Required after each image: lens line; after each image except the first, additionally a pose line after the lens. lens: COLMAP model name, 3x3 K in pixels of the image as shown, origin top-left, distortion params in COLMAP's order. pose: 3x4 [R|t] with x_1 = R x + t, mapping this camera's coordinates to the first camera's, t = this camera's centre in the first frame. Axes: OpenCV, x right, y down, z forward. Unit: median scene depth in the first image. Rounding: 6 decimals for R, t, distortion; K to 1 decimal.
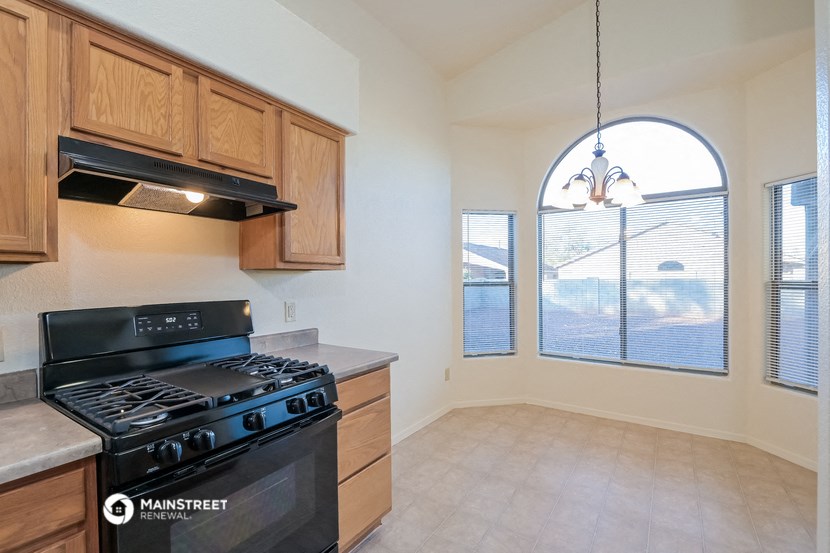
lens RADIAL K [[385.1, 0, 414.1], [0, 385.1, 278.6], [0, 0, 1]] dist [-0.000227, -0.000357]
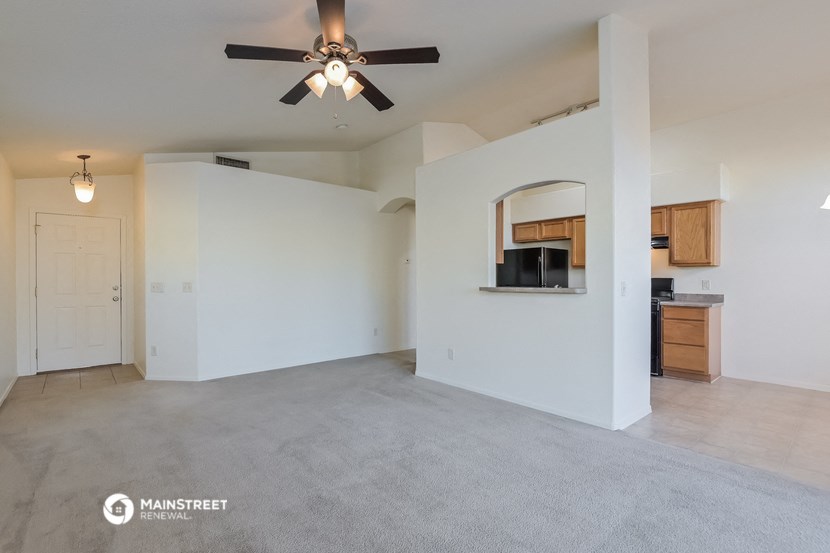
lens RADIAL K [[385.1, 0, 414.7], [0, 385.1, 277.1], [0, 0, 1]] dist [-0.000227, -0.000357]
pose [[-0.263787, 0.006228, -0.964561, 2.587573], [-0.002154, 0.999973, 0.007046, 0.035352], [0.964579, 0.003936, -0.263766, -0.025489]]
